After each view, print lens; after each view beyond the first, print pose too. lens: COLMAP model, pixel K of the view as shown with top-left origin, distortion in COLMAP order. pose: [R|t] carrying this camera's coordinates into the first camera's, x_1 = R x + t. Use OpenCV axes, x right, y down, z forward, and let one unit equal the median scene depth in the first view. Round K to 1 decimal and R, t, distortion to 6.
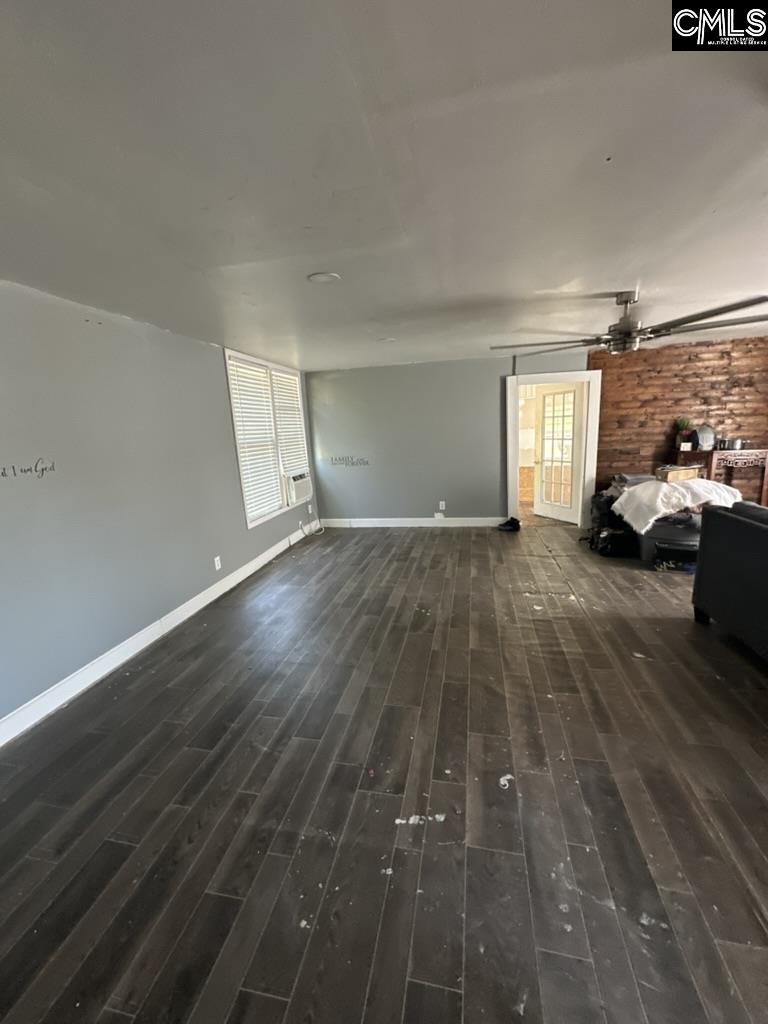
lens RADIAL K [[407.8, 0, 382.4], [0, 407.8, 508.7], [0, 0, 1]] dist [0.000896, -0.000008]
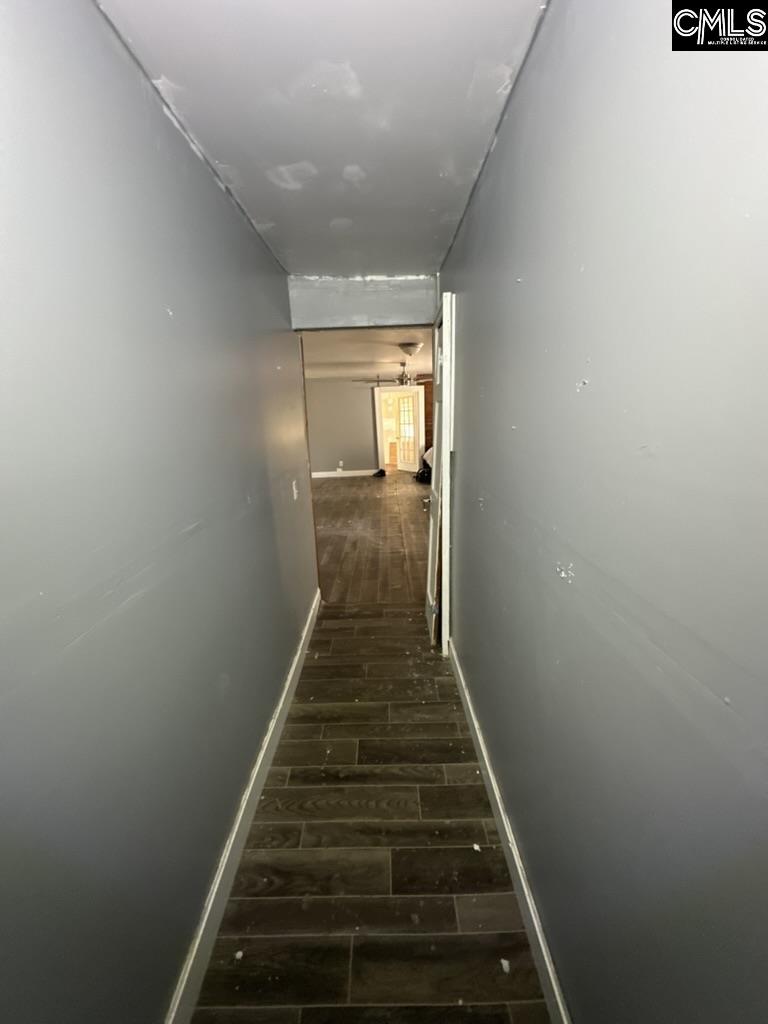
lens RADIAL K [[407.8, 0, 385.0], [0, 407.8, 517.4], [0, 0, 1]] dist [0.000896, -0.000008]
pose [[0.977059, -0.032755, 0.210436, -0.035872], [0.024046, 0.998750, 0.043815, 0.148706], [-0.211609, -0.037750, 0.976625, -0.693251]]
